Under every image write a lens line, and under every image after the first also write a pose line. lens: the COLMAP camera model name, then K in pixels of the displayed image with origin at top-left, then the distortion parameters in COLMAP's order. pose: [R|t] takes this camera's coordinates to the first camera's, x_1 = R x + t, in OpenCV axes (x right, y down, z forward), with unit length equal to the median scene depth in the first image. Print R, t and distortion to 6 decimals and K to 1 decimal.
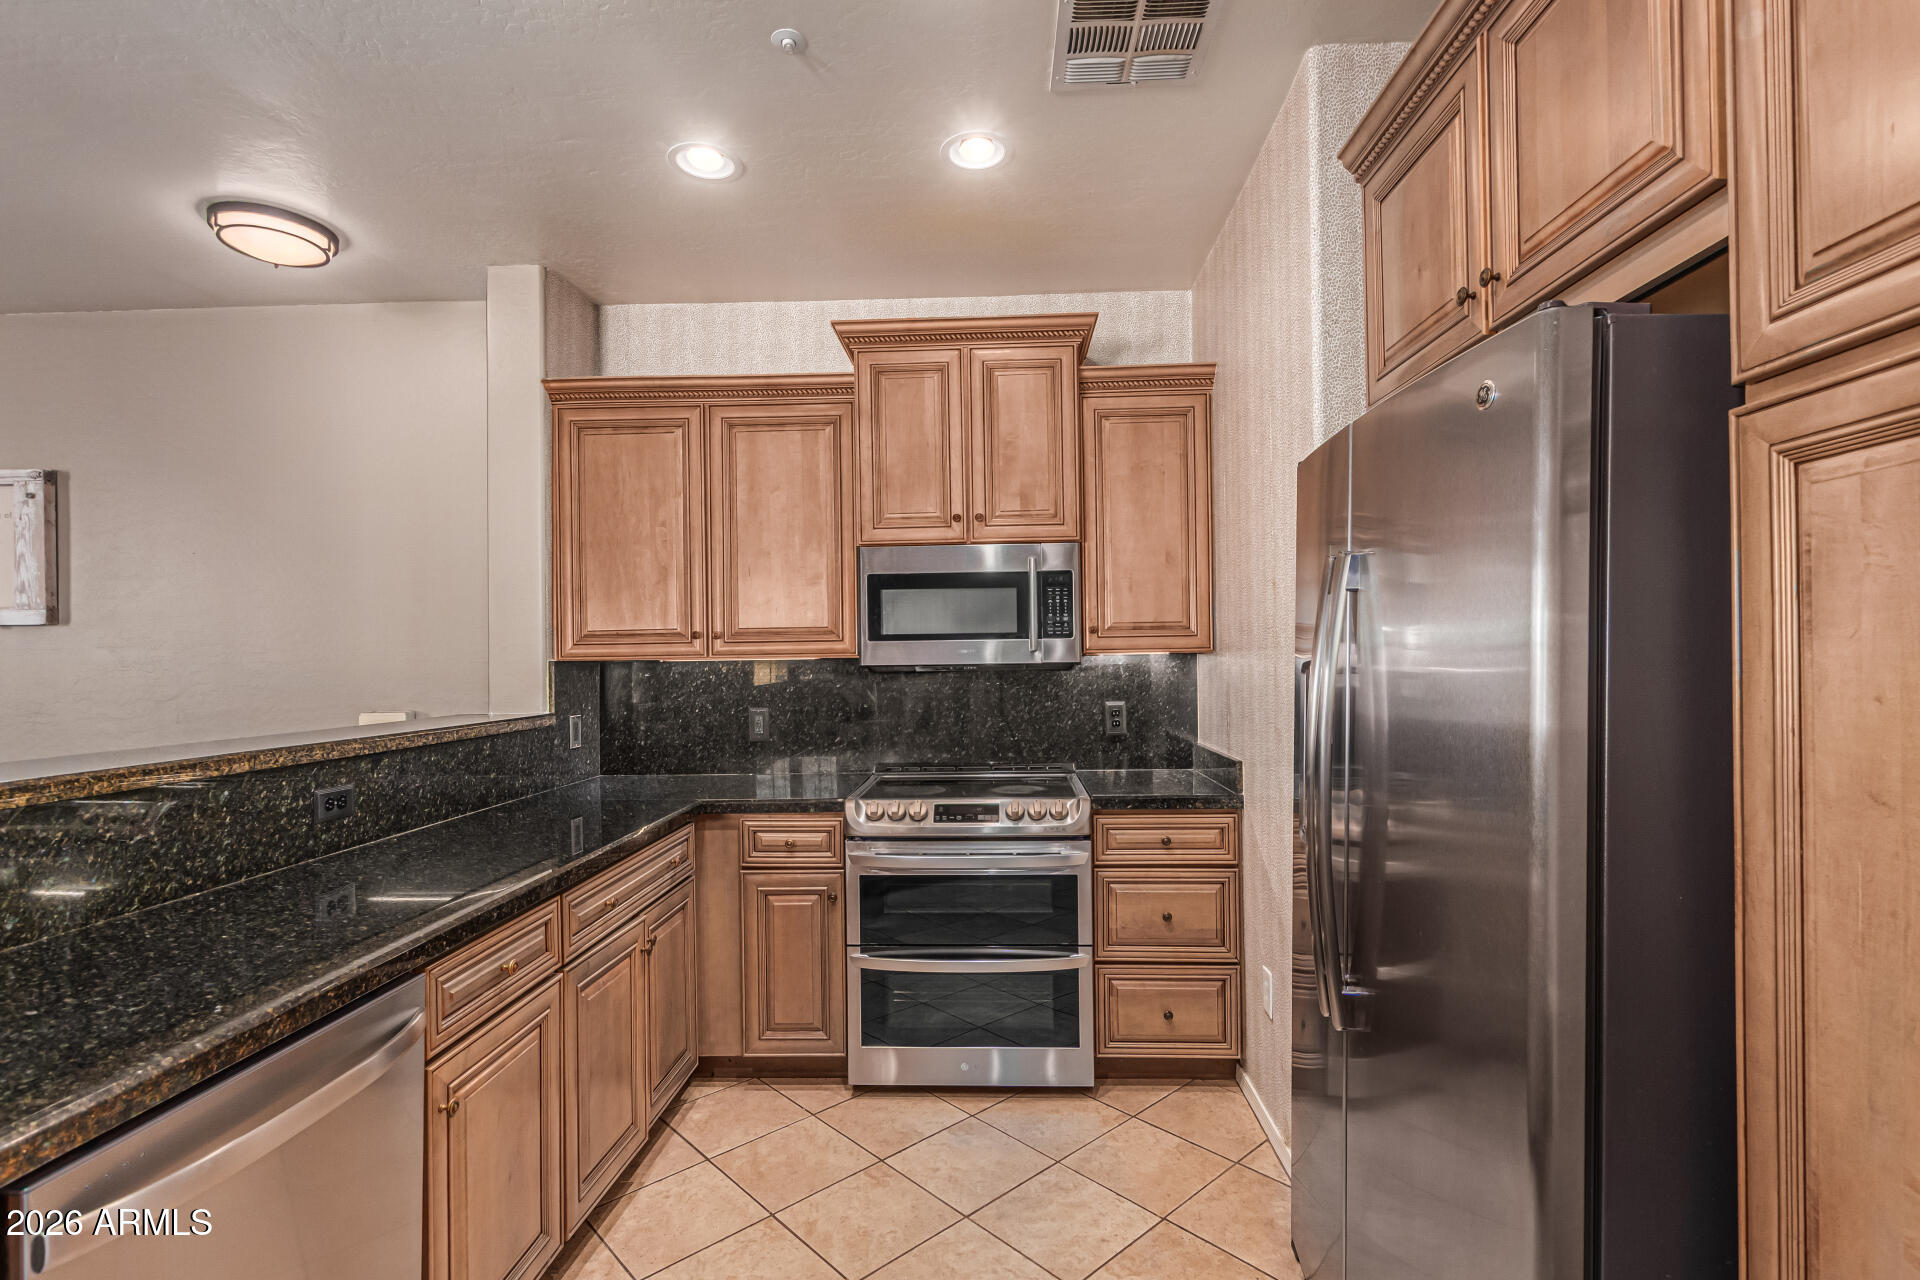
lens RADIAL K [[900.3, 0, 959.7], [0, 900.3, 656.6], [0, 0, 1]] dist [0.010214, -0.000036]
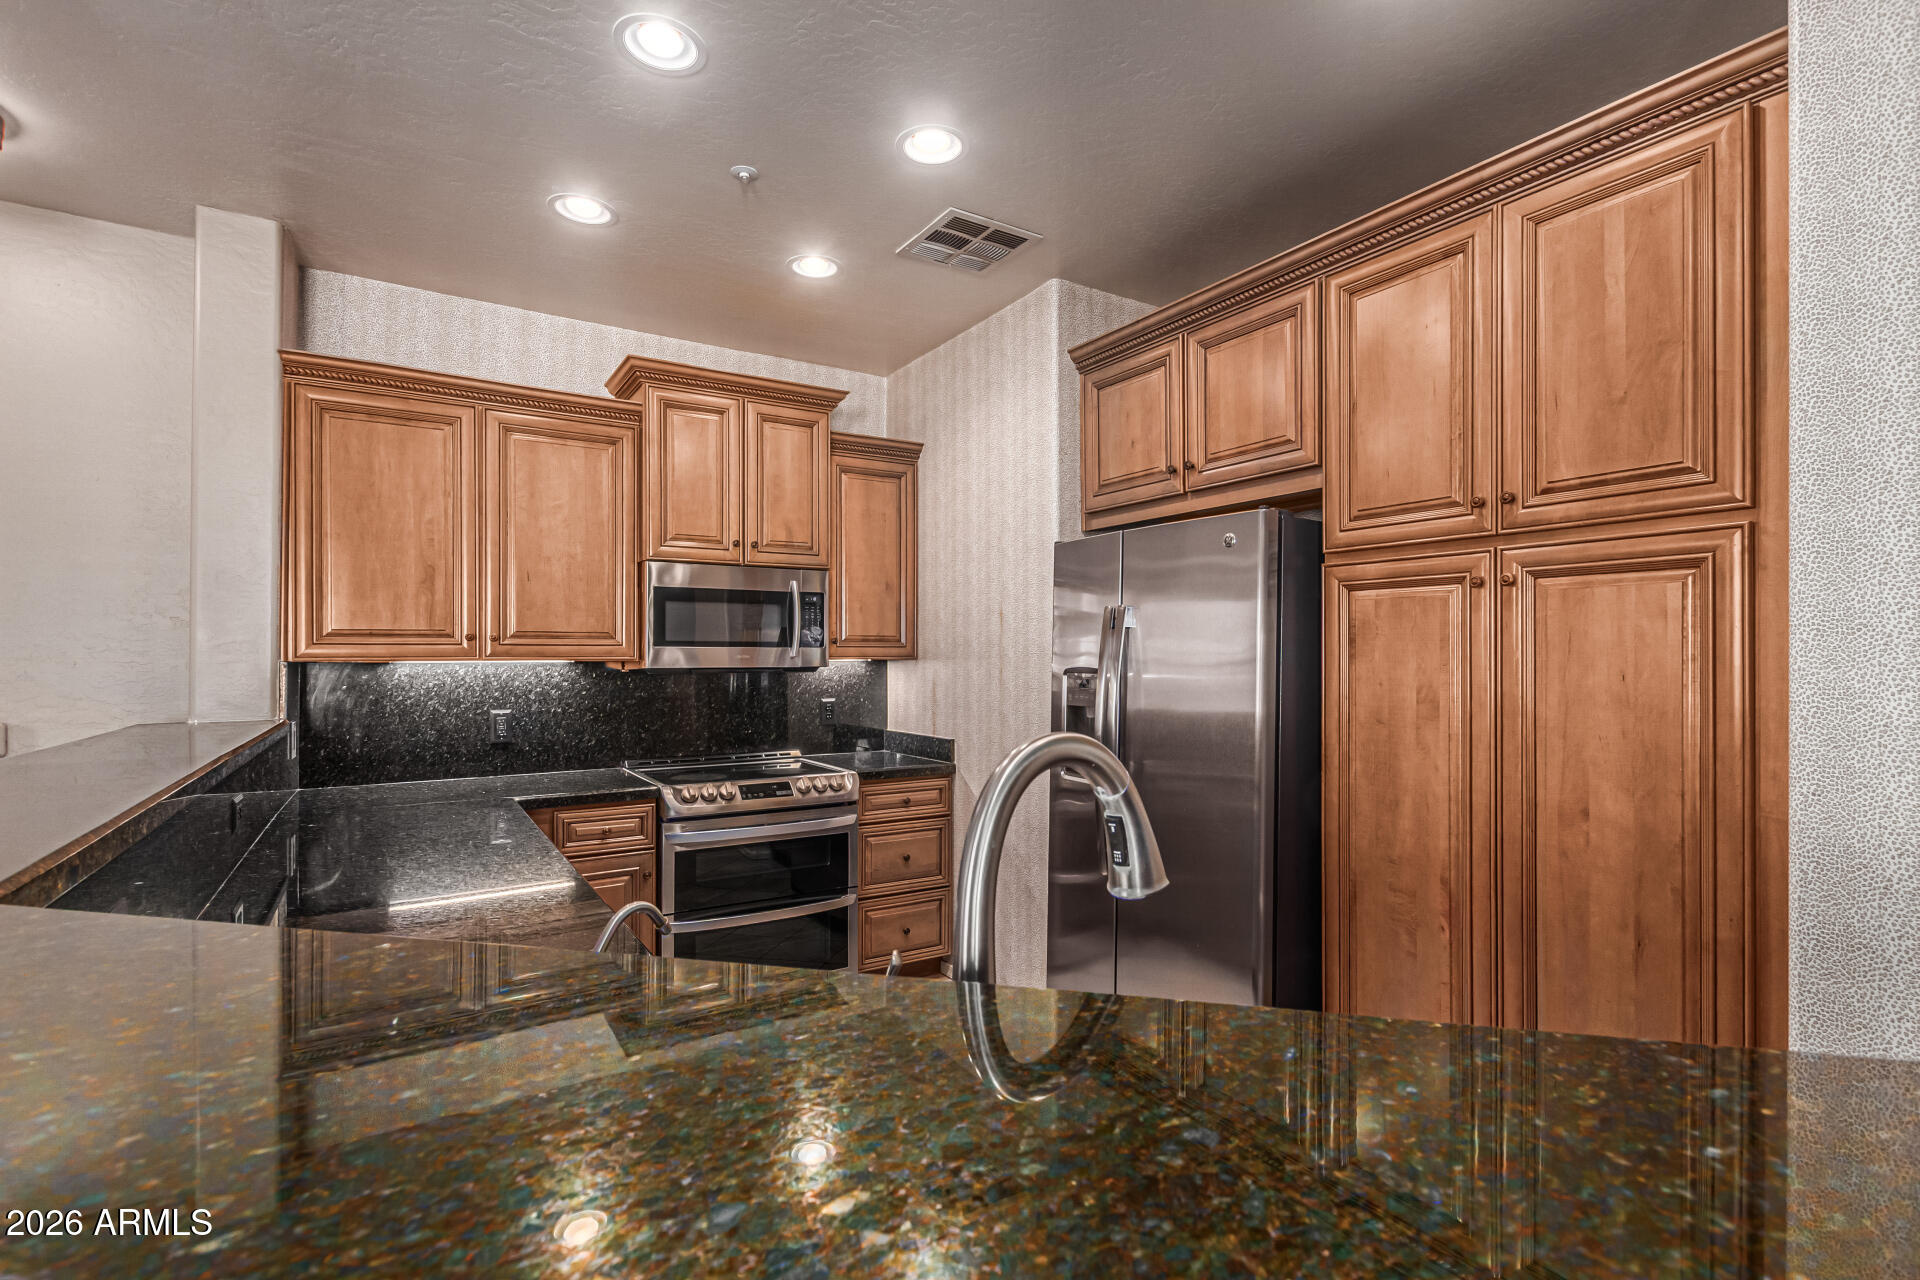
lens RADIAL K [[909.3, 0, 965.5], [0, 909.3, 652.8], [0, 0, 1]] dist [0.006952, -0.000094]
pose [[0.820235, 0.014894, 0.571832, -0.448042], [-0.010412, 0.999884, -0.011108, -0.000736], [-0.571931, 0.003157, 0.820296, -0.147756]]
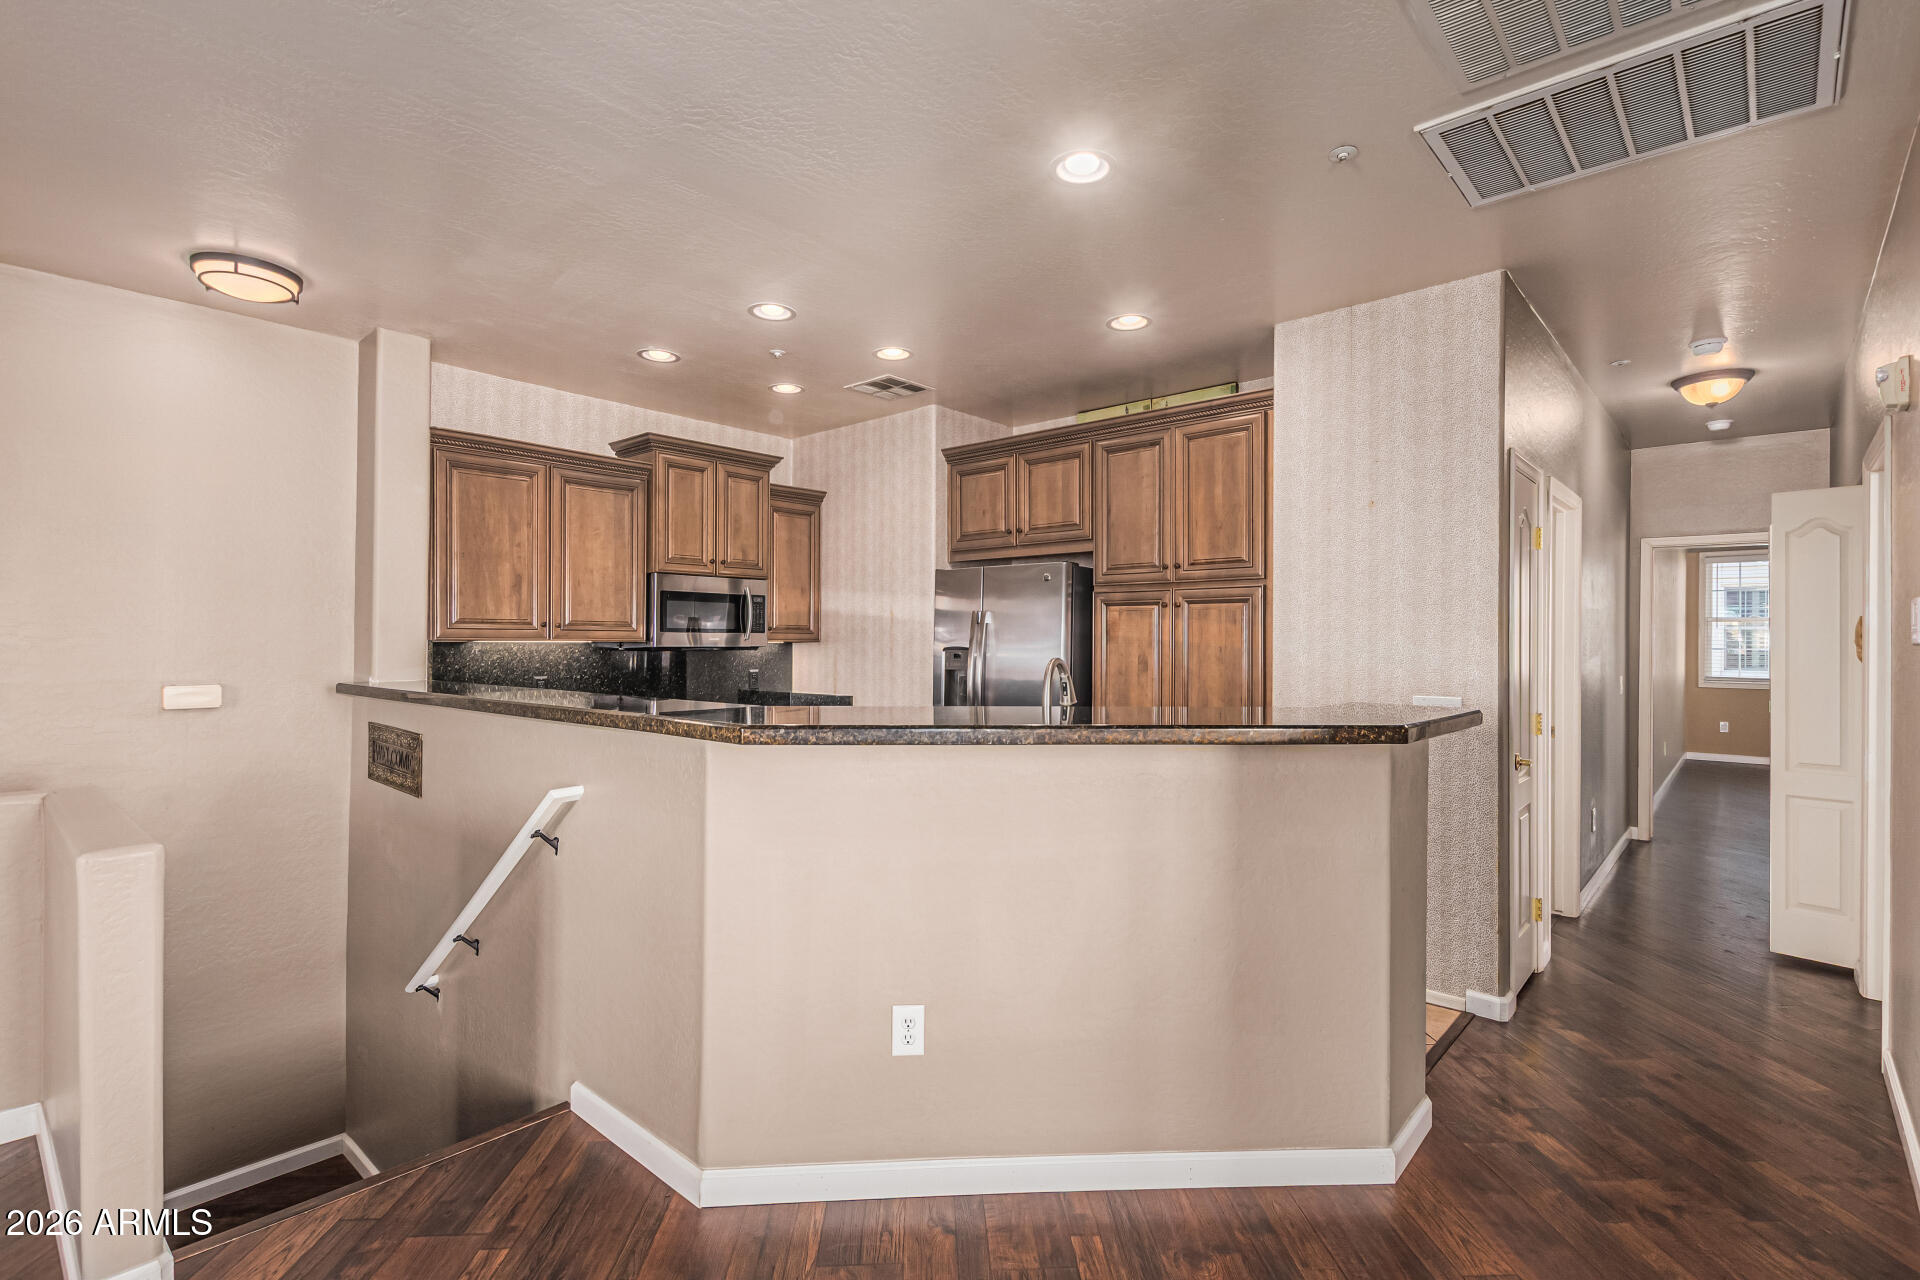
lens RADIAL K [[909.3, 0, 965.5], [0, 909.3, 652.8], [0, 0, 1]] dist [0.006952, -0.000094]
pose [[0.633337, 0.007464, 0.773840, -1.067638], [-0.012250, 0.999925, 0.000382, 0.014101], [-0.773779, -0.009722, 0.633381, -0.482015]]
